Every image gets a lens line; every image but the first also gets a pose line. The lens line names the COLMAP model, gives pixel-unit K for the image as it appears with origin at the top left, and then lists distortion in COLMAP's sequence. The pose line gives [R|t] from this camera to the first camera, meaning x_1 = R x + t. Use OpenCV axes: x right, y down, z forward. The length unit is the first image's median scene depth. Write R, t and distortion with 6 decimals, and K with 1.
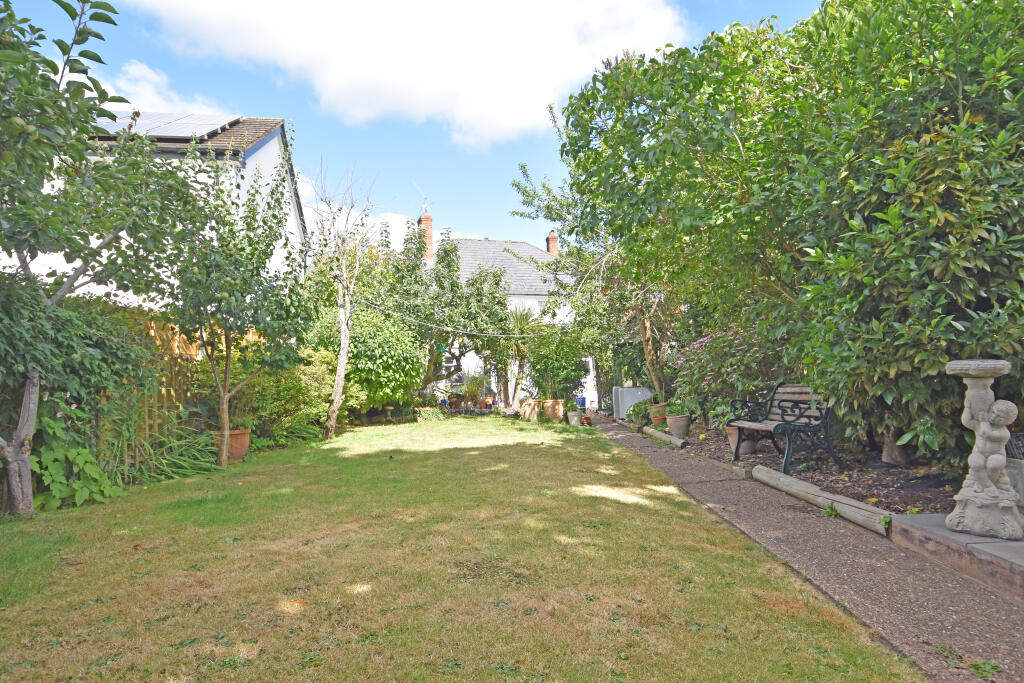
lens RADIAL K [[590.8, 0, 512.6], [0, 590.8, 330.8], [0, 0, 1]] dist [0.024316, -0.036044]
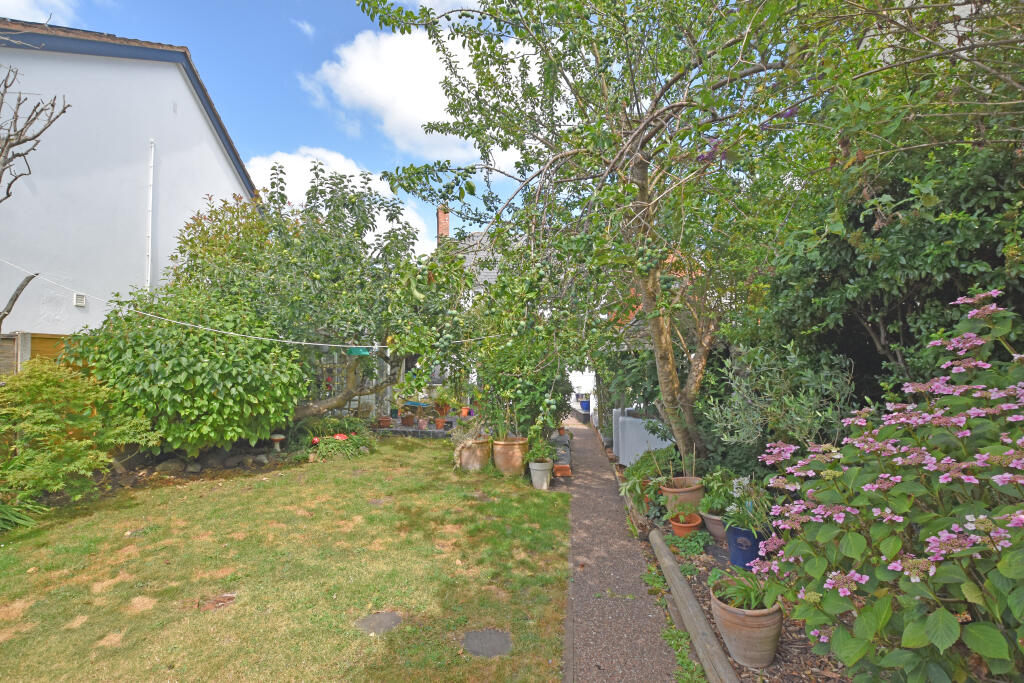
lens RADIAL K [[448.7, 0, 512.0], [0, 448.7, 341.5], [0, 0, 1]] dist [0.024473, -0.036828]
pose [[0.994834, 0.025591, -0.098240, 0.230837], [-0.021016, 0.998658, 0.047329, -0.022918], [0.099319, -0.045020, 0.994037, 1.039958]]
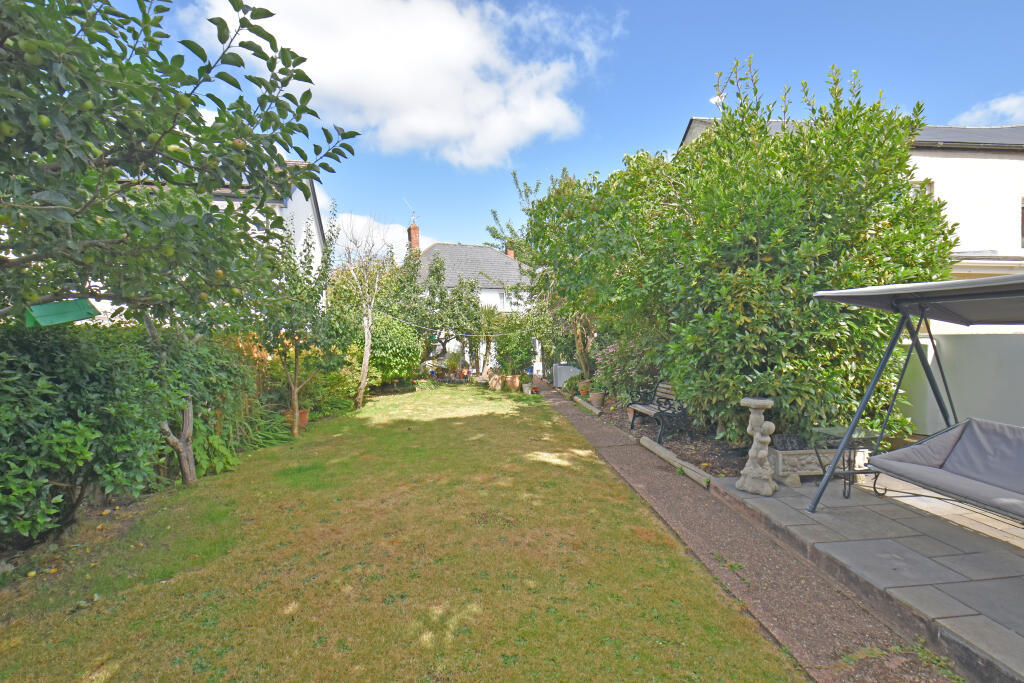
lens RADIAL K [[448.7, 0, 512.0], [0, 448.7, 341.5], [0, 0, 1]] dist [0.024473, -0.036828]
pose [[0.996754, 0.005951, 0.080289, -0.038298], [-0.012577, 0.996530, 0.082276, -0.107377], [-0.079521, -0.083019, 0.993370, -0.143903]]
